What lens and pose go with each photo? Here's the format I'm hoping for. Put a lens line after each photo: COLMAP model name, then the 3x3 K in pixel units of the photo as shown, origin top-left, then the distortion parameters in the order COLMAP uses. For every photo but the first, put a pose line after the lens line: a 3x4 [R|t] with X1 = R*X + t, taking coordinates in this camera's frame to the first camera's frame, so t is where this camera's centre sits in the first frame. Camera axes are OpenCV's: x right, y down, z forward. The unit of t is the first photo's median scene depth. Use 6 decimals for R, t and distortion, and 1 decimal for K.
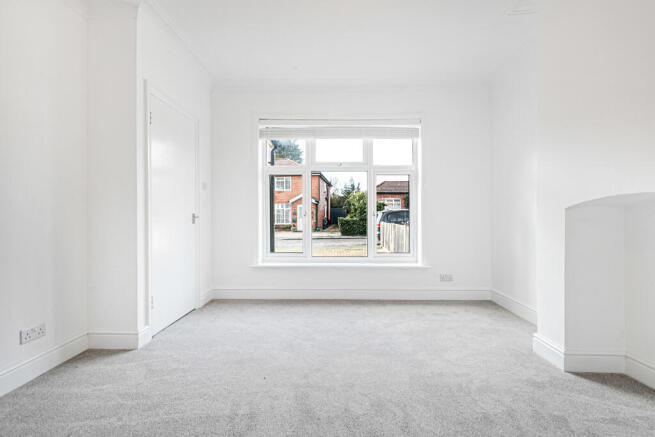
lens RADIAL K [[305.2, 0, 325.3], [0, 305.2, 216.5], [0, 0, 1]] dist [0.000845, 0.002384]
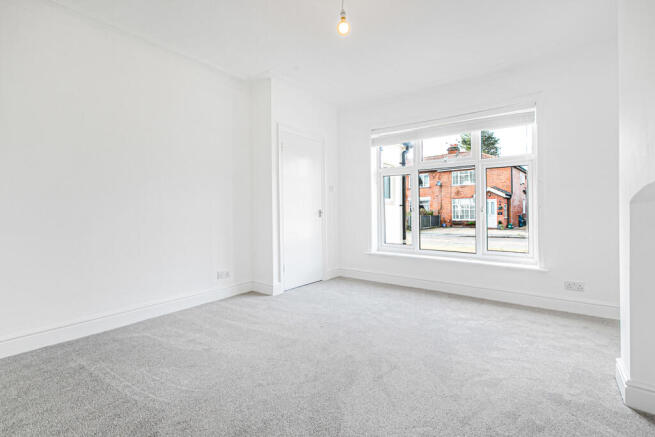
lens RADIAL K [[305.2, 0, 329.9], [0, 305.2, 216.0], [0, 0, 1]] dist [0.000845, 0.002384]
pose [[0.803883, 0.008834, -0.594722, 0.400471], [-0.001075, 0.999910, 0.013399, 0.000069], [0.594786, -0.010132, 0.803820, -0.063977]]
